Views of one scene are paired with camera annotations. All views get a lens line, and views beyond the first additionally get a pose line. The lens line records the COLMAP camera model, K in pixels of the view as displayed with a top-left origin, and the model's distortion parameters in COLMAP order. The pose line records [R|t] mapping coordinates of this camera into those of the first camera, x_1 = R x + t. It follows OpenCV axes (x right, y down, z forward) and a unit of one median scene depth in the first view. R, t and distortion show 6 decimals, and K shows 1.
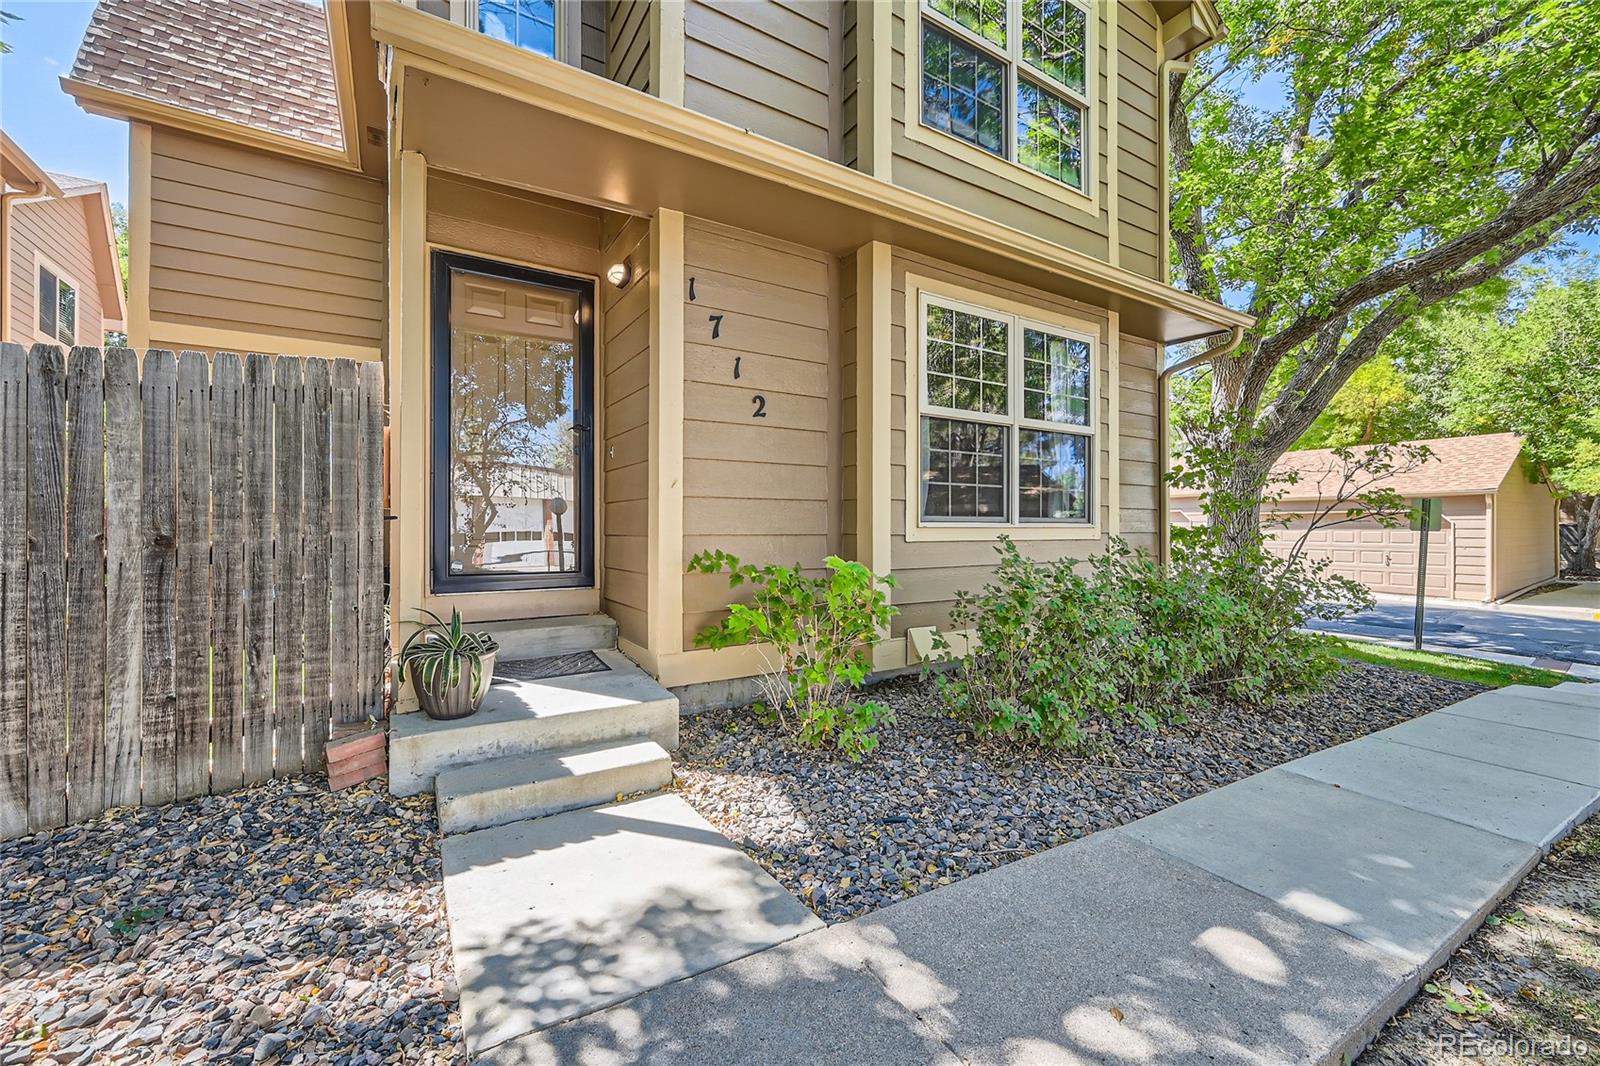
lens RADIAL K [[635.9, 0, 800.0], [0, 635.9, 533.0], [0, 0, 1]] dist [-0.000551, -0.000146]
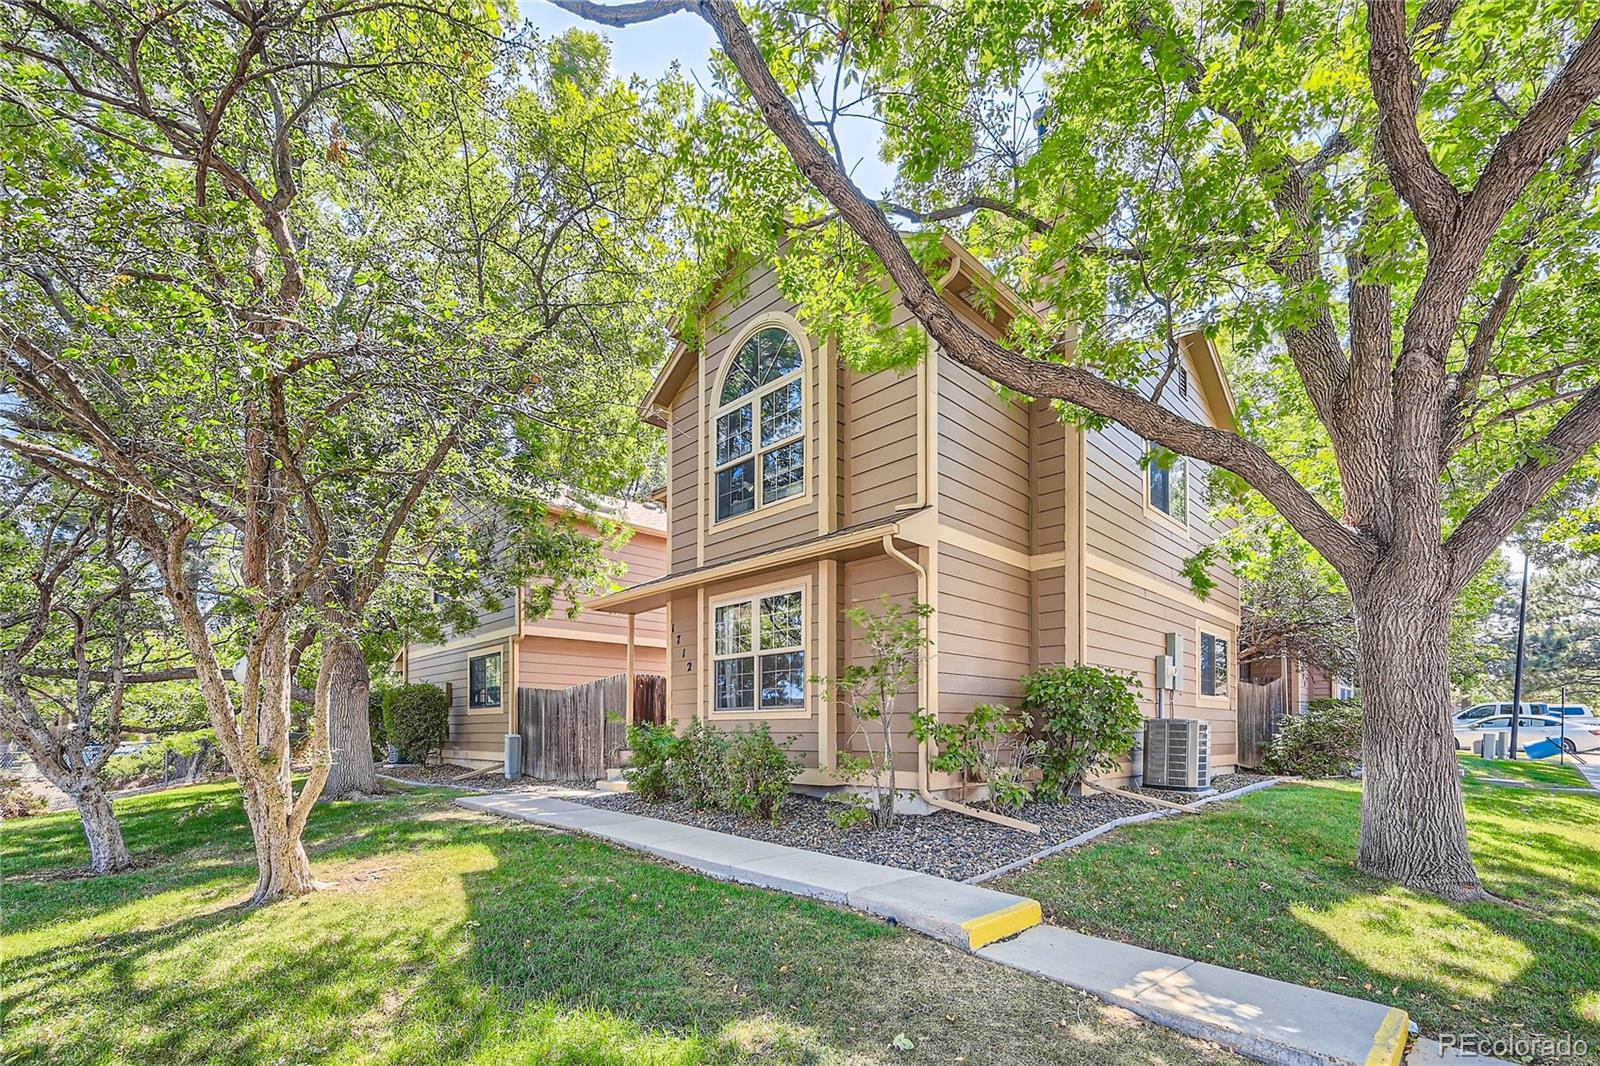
lens RADIAL K [[635.9, 0, 800.0], [0, 635.9, 533.0], [0, 0, 1]] dist [-0.000551, -0.000146]
pose [[0.226845, -0.274738, -0.934377, 2.404795], [0.001680, 0.959496, -0.281716, 0.004216], [0.973929, 0.062336, 0.218119, 0.804625]]
